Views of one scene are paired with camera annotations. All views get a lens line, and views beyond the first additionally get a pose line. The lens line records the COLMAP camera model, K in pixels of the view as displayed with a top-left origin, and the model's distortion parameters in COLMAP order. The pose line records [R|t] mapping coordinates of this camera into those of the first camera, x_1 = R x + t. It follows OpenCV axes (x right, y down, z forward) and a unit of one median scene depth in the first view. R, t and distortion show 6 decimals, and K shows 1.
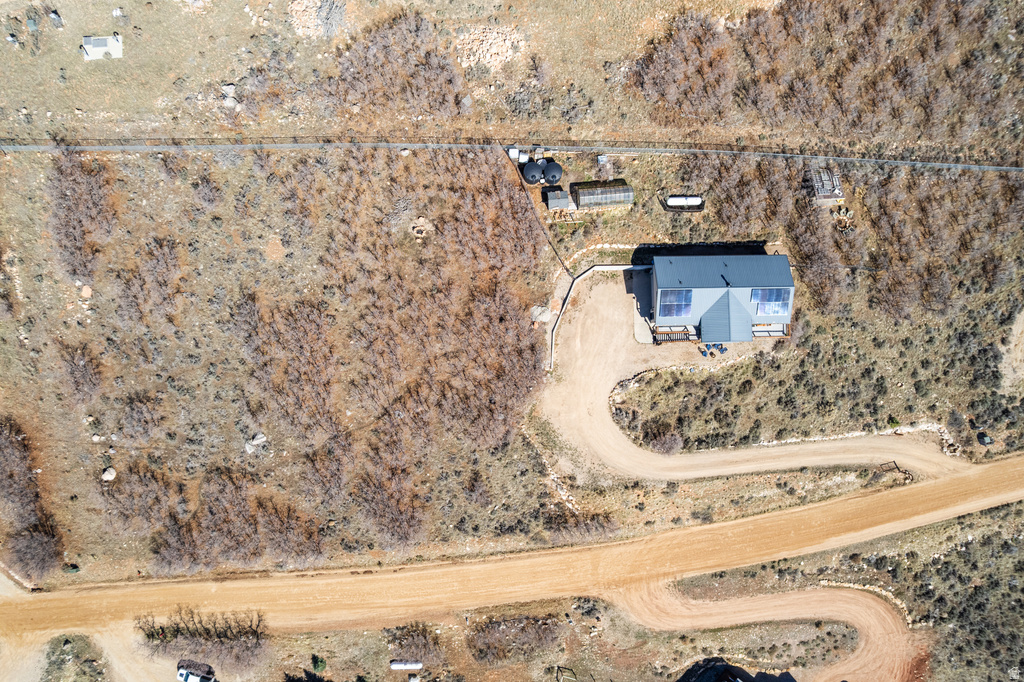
lens RADIAL K [[657.2, 0, 510.6], [0, 657.2, 340.7], [0, 0, 1]] dist [-0.075363, 0.062816]
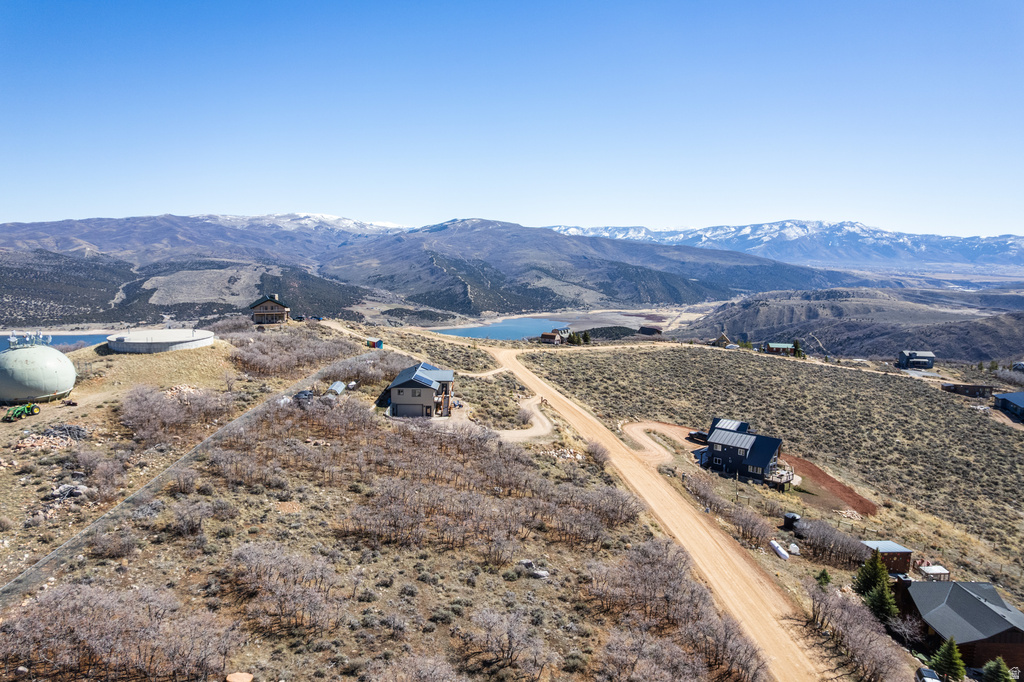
lens RADIAL K [[661.9, 0, 512.0], [0, 661.9, 341.0], [0, 0, 1]] dist [-0.077501, 0.065625]
pose [[-0.002611, -0.160313, 0.987063, -1.020225], [0.998484, 0.053844, 0.011386, 0.101305], [-0.054973, 0.985597, 0.159929, 0.588113]]
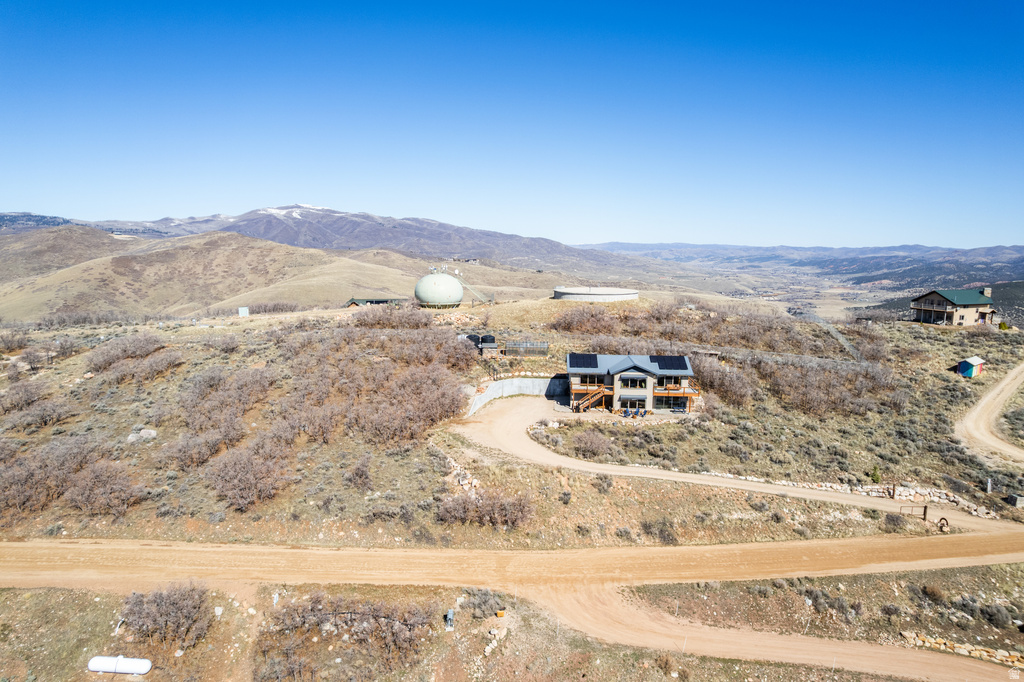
lens RADIAL K [[661.9, 0, 512.0], [0, 661.9, 341.0], [0, 0, 1]] dist [-0.077501, 0.065625]
pose [[0.997434, 0.000097, -0.071593, 0.185410], [-0.070420, 0.181658, -0.980837, 0.939488], [0.012910, 0.983362, 0.181198, 0.661794]]
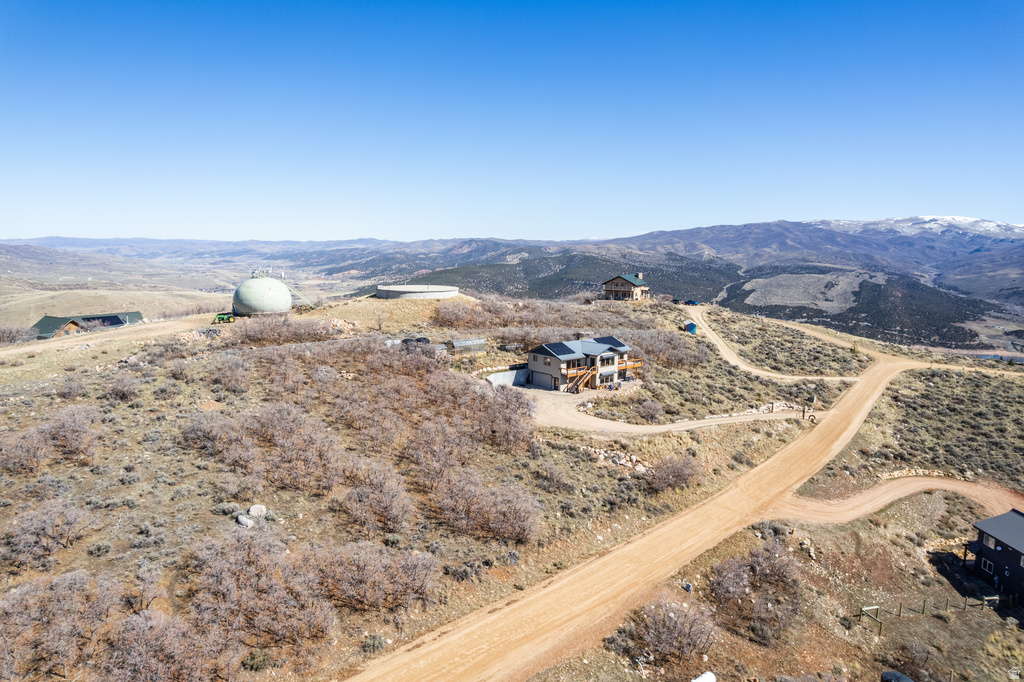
lens RADIAL K [[661.9, 0, 512.0], [0, 661.9, 341.0], [0, 0, 1]] dist [-0.077501, 0.065625]
pose [[0.766750, -0.103143, 0.633605, -0.554365], [0.641577, 0.156554, -0.750912, 0.744739], [-0.021742, 0.982269, 0.186212, 0.653681]]
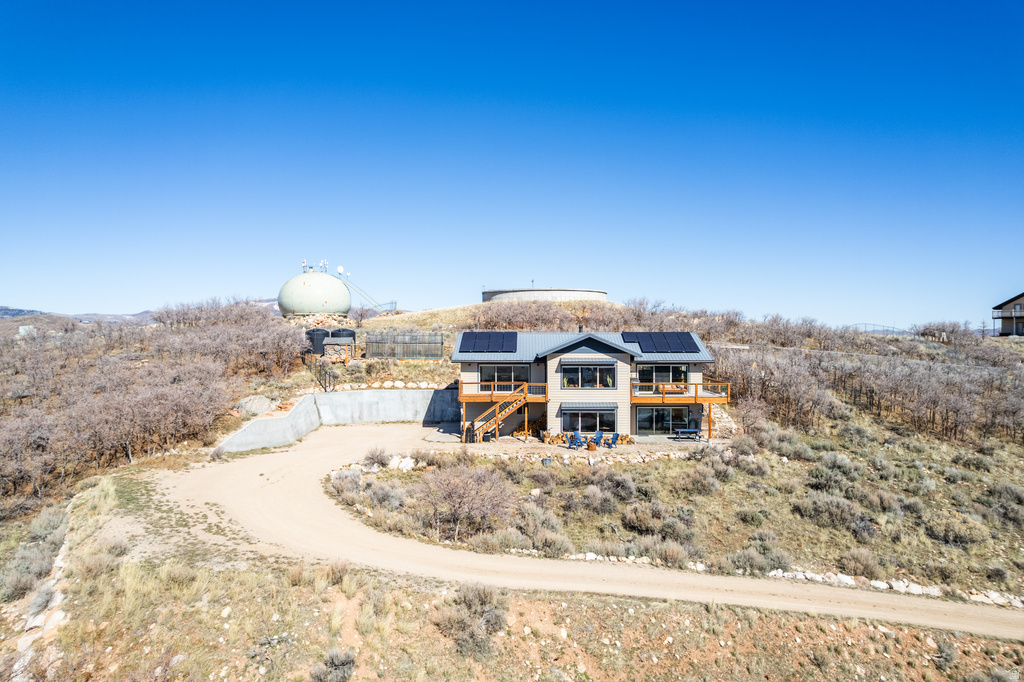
lens RADIAL K [[657.2, 0, 510.6], [0, 657.2, 340.7], [0, 0, 1]] dist [-0.075363, 0.062816]
pose [[0.998709, -0.023197, -0.045202, 0.260845], [-0.044095, 0.046202, -0.997958, 0.445383], [0.025238, 0.998663, 0.045119, 0.852011]]
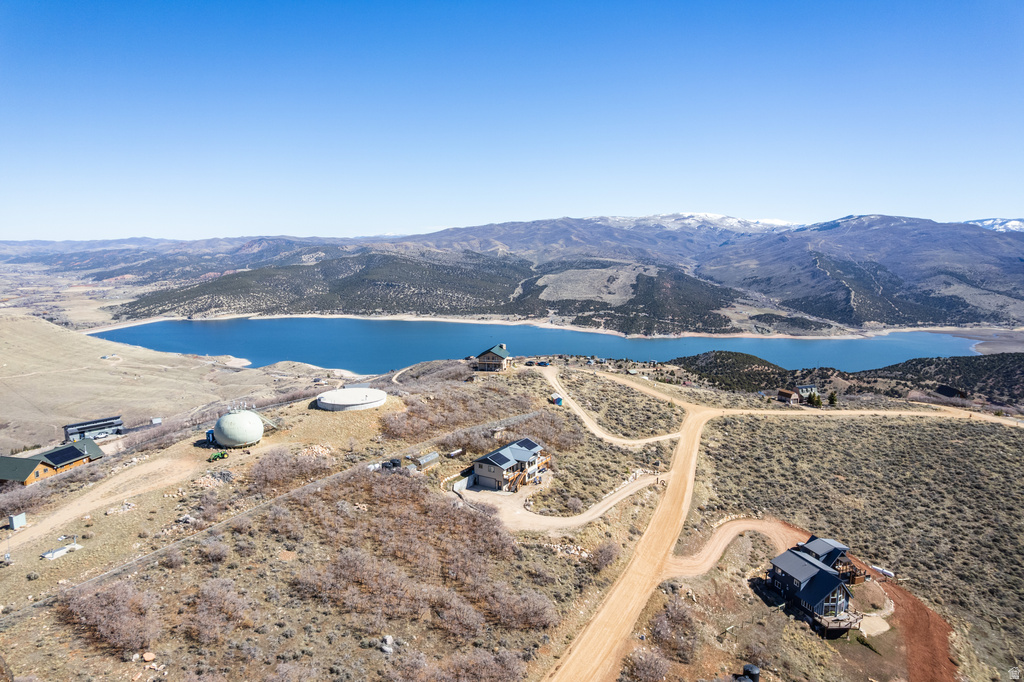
lens RADIAL K [[657.2, 0, 510.6], [0, 657.2, 340.7], [0, 0, 1]] dist [-0.075363, 0.062816]
pose [[0.538205, -0.145282, 0.830198, -0.999706], [0.842429, 0.122491, -0.524699, 0.745549], [-0.025463, 0.981779, 0.188315, 0.312362]]
